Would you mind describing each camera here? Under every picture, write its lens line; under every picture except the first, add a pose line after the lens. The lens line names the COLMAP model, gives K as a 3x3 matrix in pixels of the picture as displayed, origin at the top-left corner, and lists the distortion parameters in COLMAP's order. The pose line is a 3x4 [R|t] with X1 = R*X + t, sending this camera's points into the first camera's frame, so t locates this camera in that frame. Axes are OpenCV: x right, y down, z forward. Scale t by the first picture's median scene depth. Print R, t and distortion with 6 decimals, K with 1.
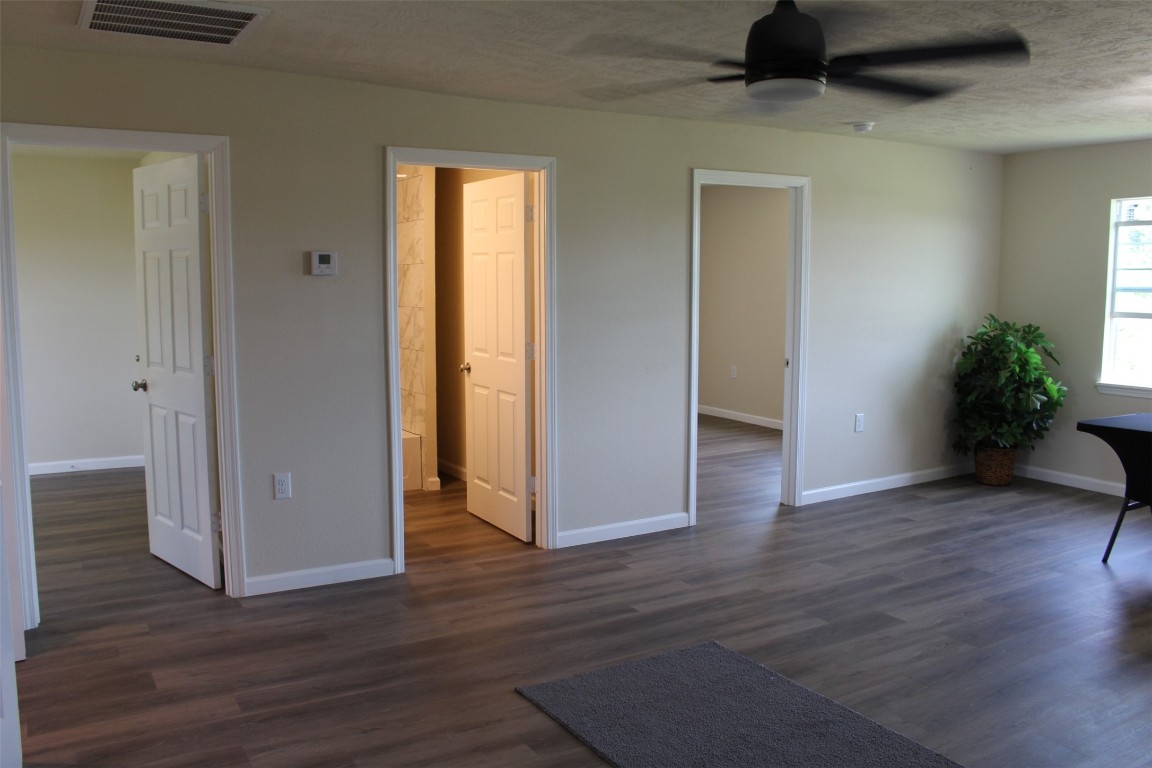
lens RADIAL K [[949.3, 0, 568.7], [0, 949.3, 382.3], [0, 0, 1]] dist [-0.142467, 0.104526]
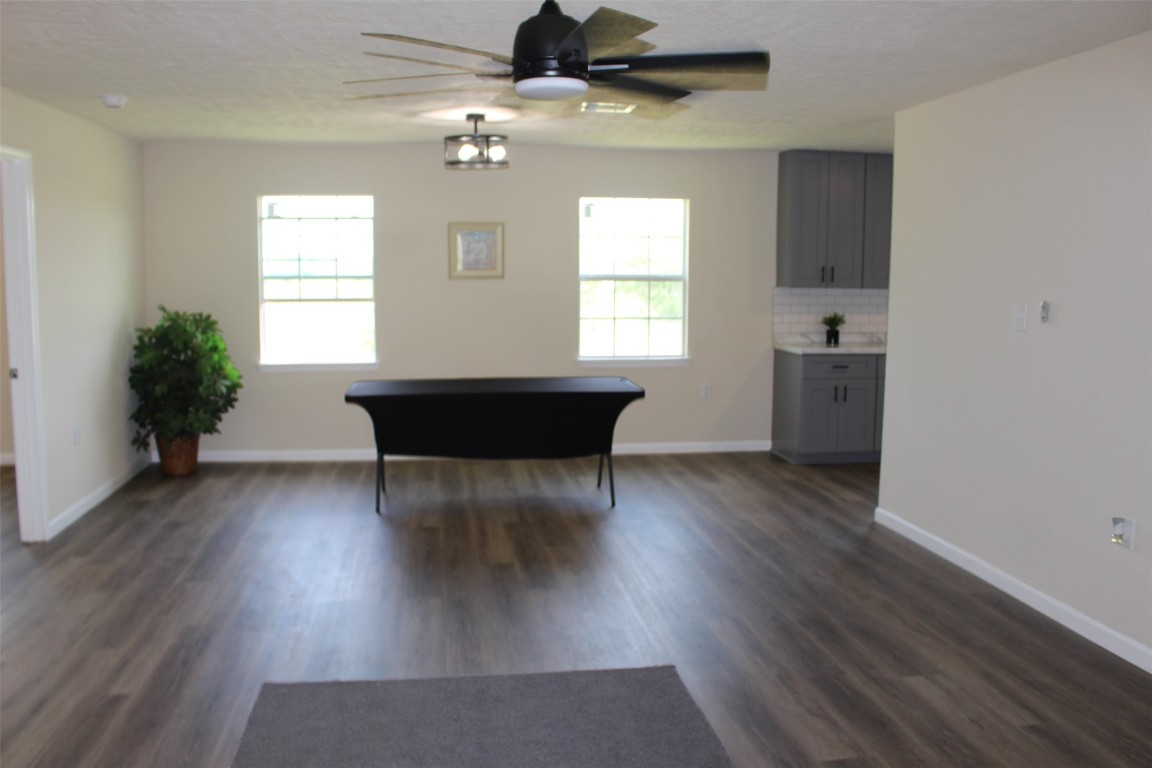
lens RADIAL K [[949.3, 0, 564.0], [0, 949.3, 378.0], [0, 0, 1]] dist [-0.142467, 0.104526]
pose [[0.385290, -0.102616, 0.917072, -0.420893], [0.095578, 0.992891, 0.070945, -0.036112], [-0.917832, 0.060317, 0.392359, 0.318423]]
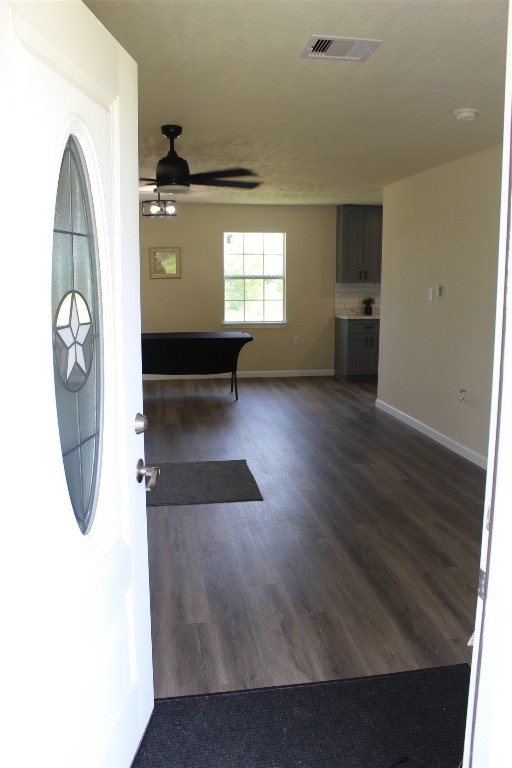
lens RADIAL K [[632.9, 0, 260.8], [0, 632.9, 376.7], [0, 0, 1]] dist [-0.142467, 0.104526]
pose [[0.363338, -0.144937, 0.920314, -0.670316], [0.098968, 0.988240, 0.116562, -0.003448], [-0.926386, 0.048730, 0.373410, 0.117164]]
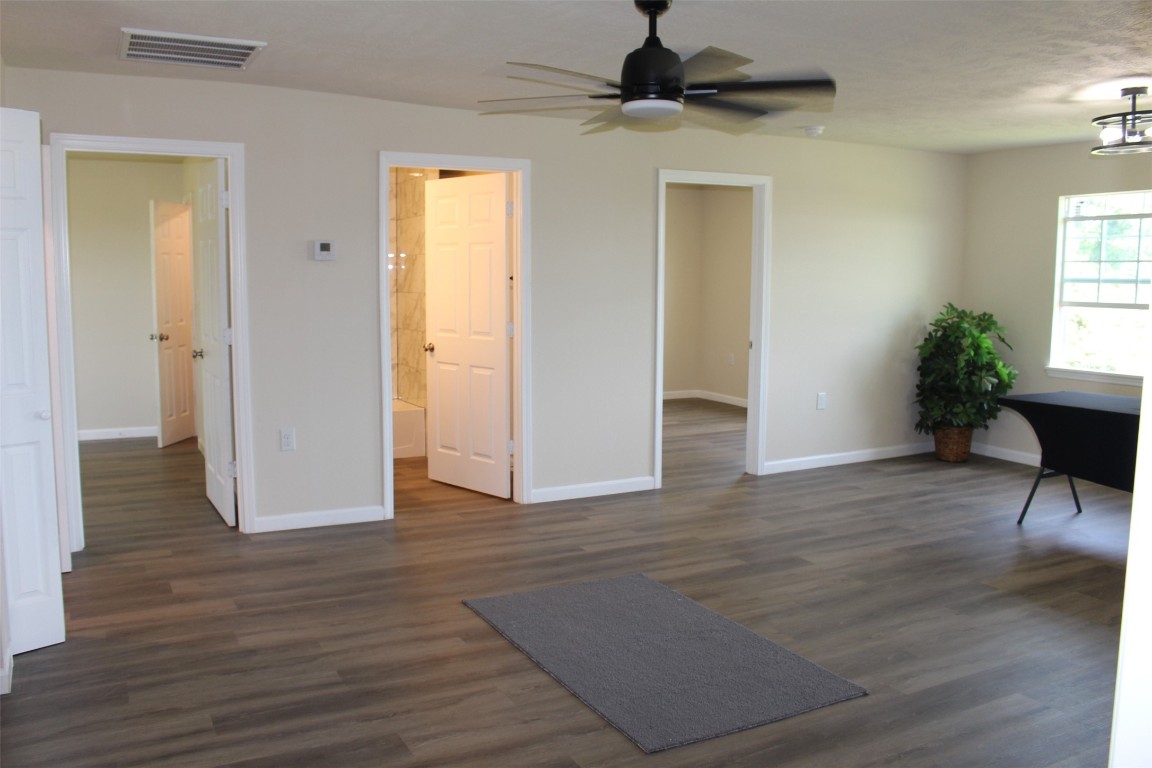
lens RADIAL K [[949.3, 0, 569.3], [0, 949.3, 383.8], [0, 0, 1]] dist [-0.142467, 0.104526]
pose [[0.998480, 0.011525, -0.053895, 0.105148], [-0.011287, 0.999925, 0.004705, 0.029476], [0.053946, -0.004089, 0.998535, -0.150035]]
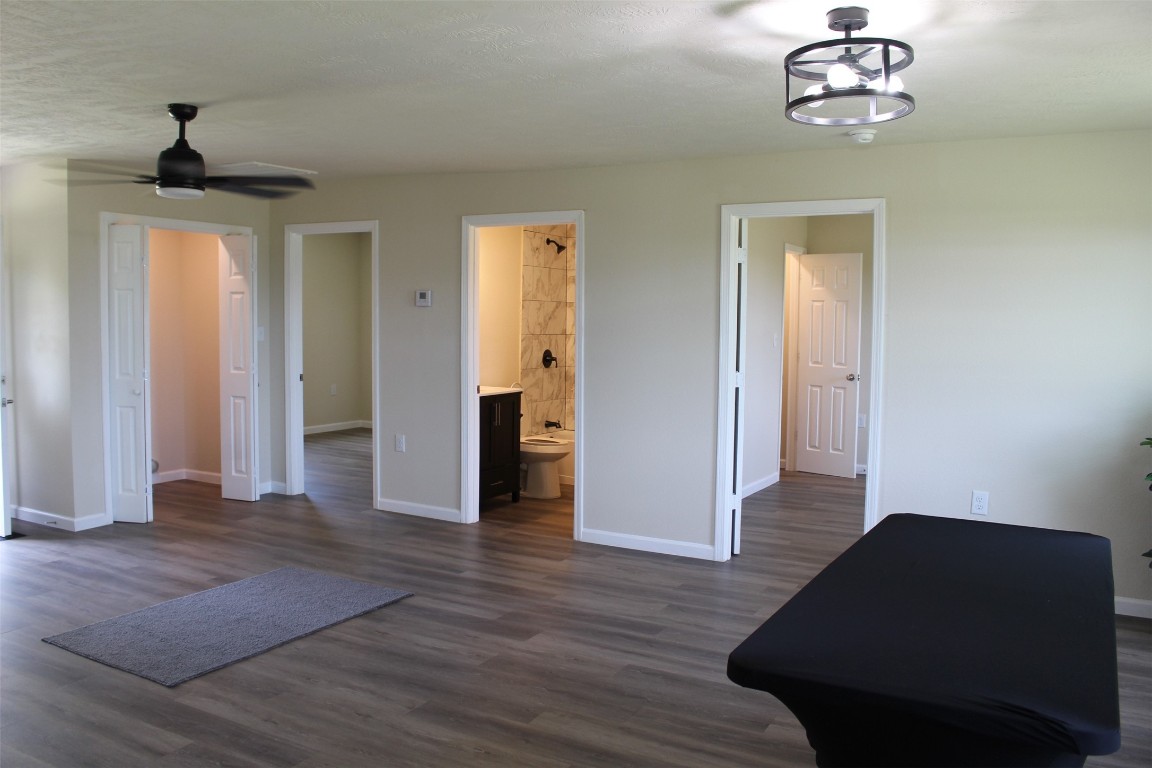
lens RADIAL K [[949.3, 0, 565.0], [0, 949.3, 381.5], [0, 0, 1]] dist [-0.142467, 0.104526]
pose [[0.492208, 0.069085, -0.867732, 1.106392], [-0.113083, 0.993473, 0.014952, -0.040922], [0.863101, 0.090766, 0.496808, 0.434374]]
